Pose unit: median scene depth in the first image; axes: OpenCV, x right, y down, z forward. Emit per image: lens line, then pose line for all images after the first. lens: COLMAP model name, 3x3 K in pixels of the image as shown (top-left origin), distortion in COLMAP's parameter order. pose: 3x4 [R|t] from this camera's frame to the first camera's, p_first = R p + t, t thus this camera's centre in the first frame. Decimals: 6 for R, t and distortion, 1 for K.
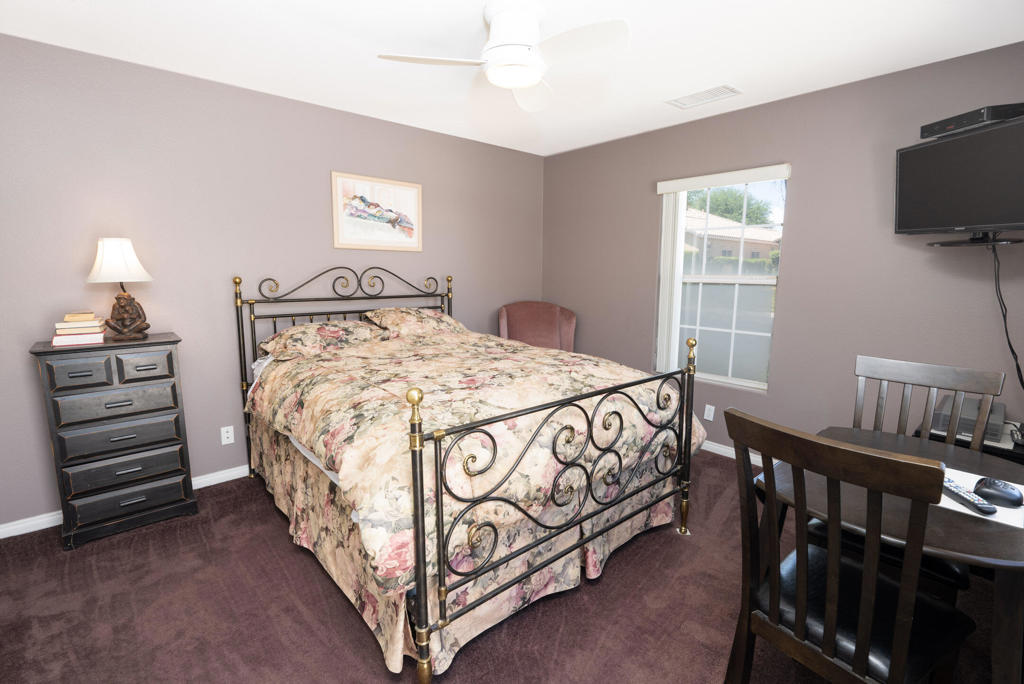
lens RADIAL K [[472.5, 0, 512.5], [0, 472.5, 344.4], [0, 0, 1]] dist [0.000761, 0.000016]
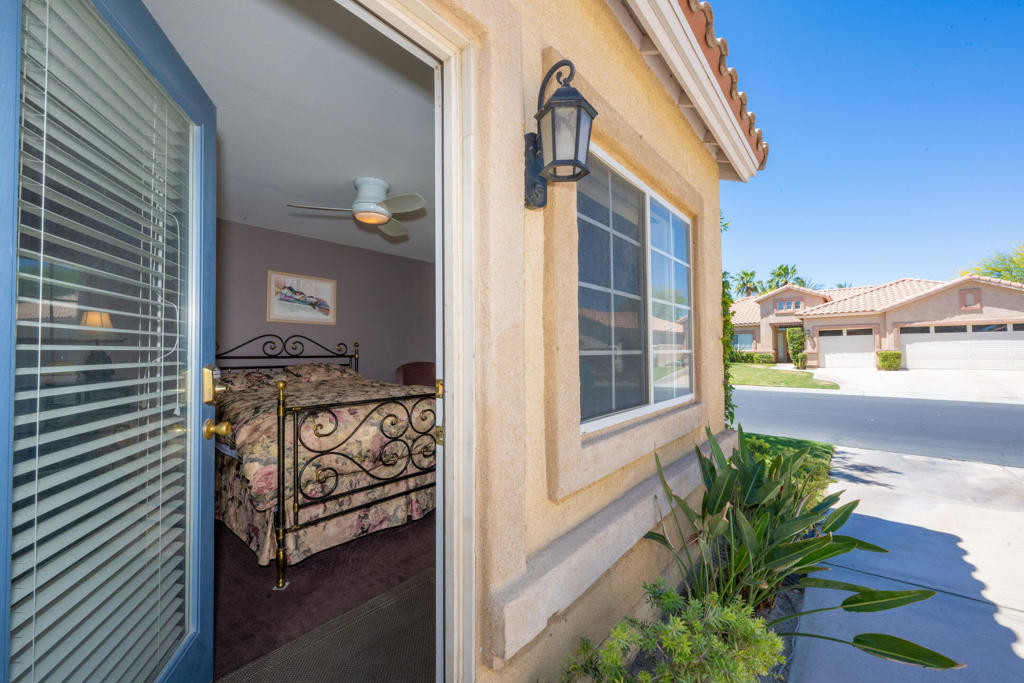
lens RADIAL K [[406.9, 0, 514.9], [0, 406.9, 342.5], [0, 0, 1]] dist [0.000045, -0.000320]
pose [[0.990341, -0.013924, 0.137951, 0.350555], [0.039417, 0.982167, -0.183834, 0.202894], [-0.132931, 0.187496, 0.973229, -0.500698]]
